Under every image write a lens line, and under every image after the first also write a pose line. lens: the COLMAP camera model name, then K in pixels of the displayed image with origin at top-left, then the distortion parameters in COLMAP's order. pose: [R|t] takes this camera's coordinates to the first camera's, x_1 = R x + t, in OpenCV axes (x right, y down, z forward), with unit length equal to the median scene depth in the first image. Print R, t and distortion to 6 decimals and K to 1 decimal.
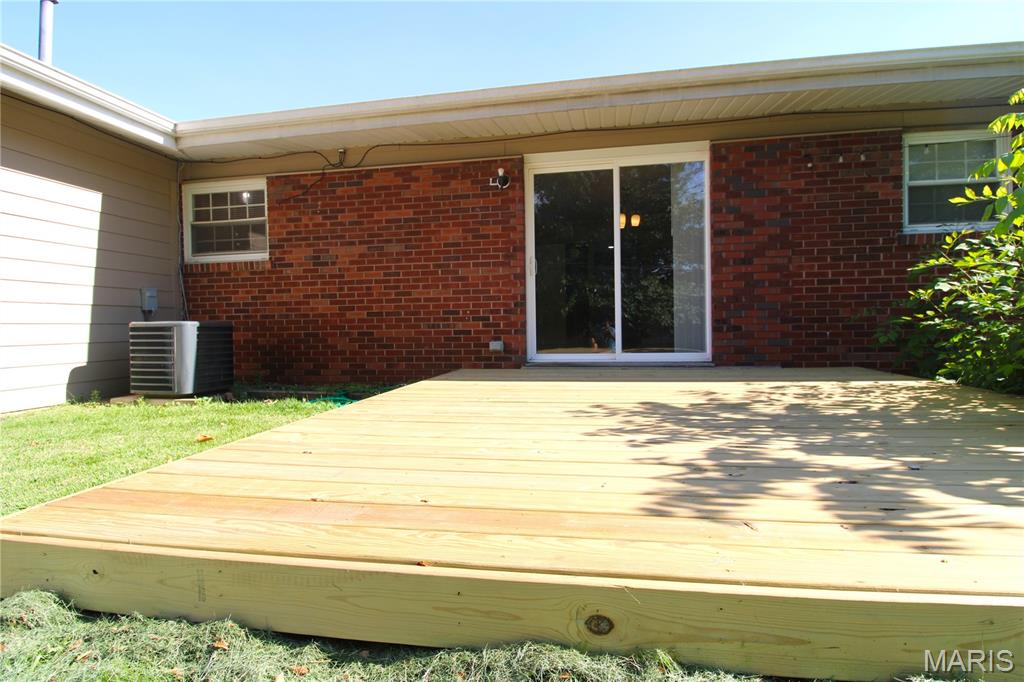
lens RADIAL K [[515.9, 0, 515.3], [0, 515.9, 337.8], [0, 0, 1]] dist [-0.002781, -0.000748]
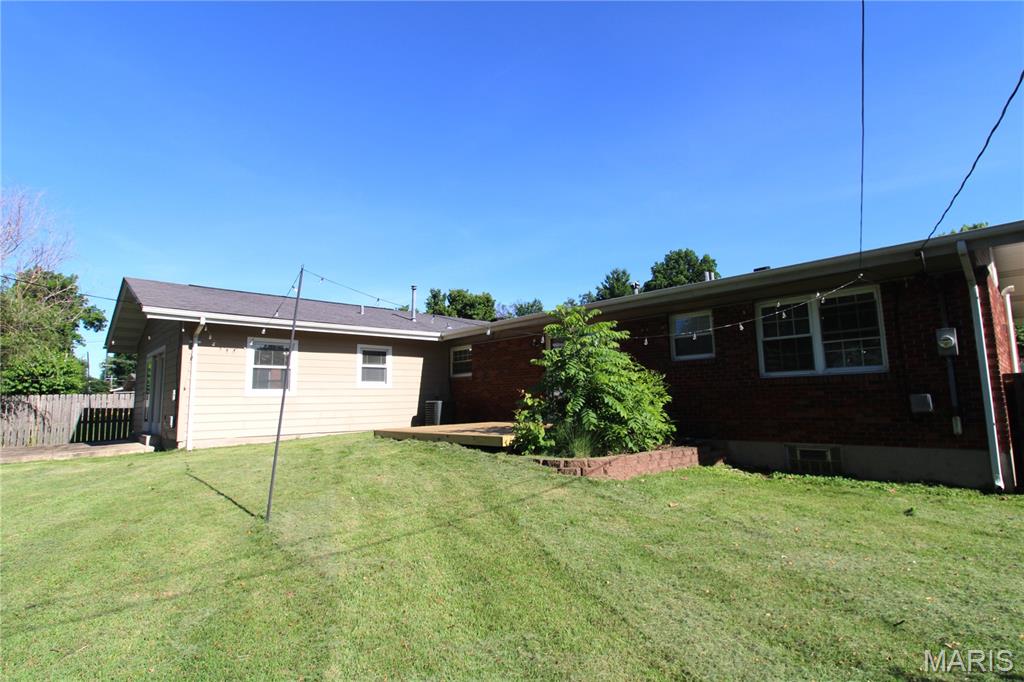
lens RADIAL K [[515.9, 0, 515.3], [0, 515.9, 337.8], [0, 0, 1]] dist [-0.002781, -0.000748]
pose [[0.795774, -0.072097, -0.601286, 1.408556], [-0.008249, 0.991506, -0.129802, -0.009669], [0.605537, 0.108253, 0.788420, -1.034276]]
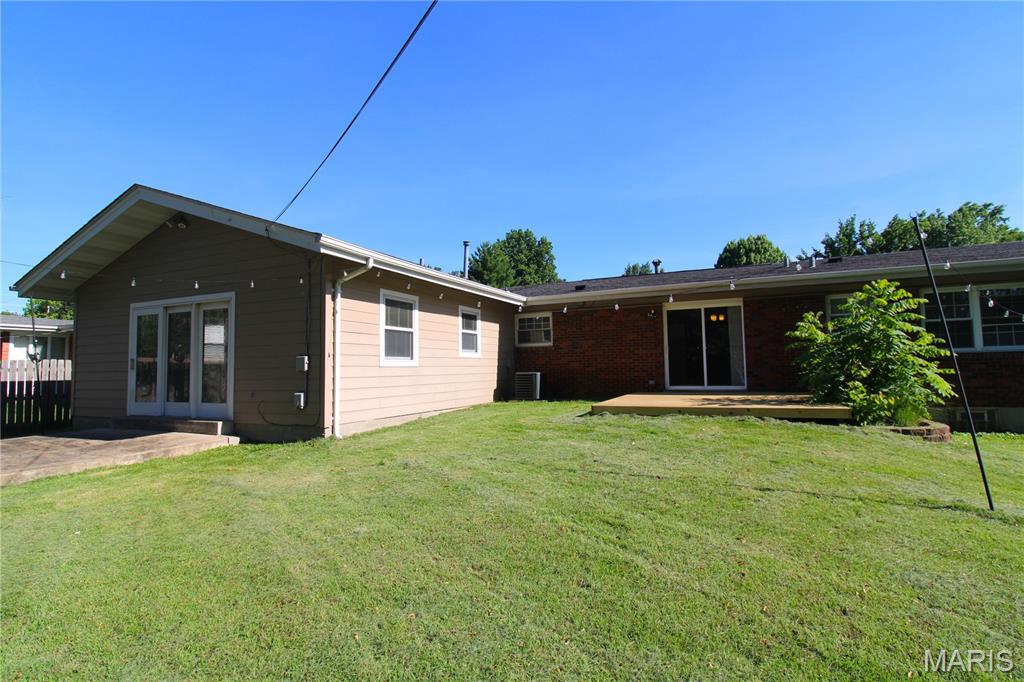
lens RADIAL K [[510.2, 0, 512.0], [0, 510.2, 341.0], [0, 0, 1]] dist [-0.002873, -0.000377]
pose [[0.970039, -0.012360, -0.242635, -0.091564], [-0.005411, 0.997358, -0.072440, -0.001577], [0.242889, 0.071582, 0.967409, -1.510411]]
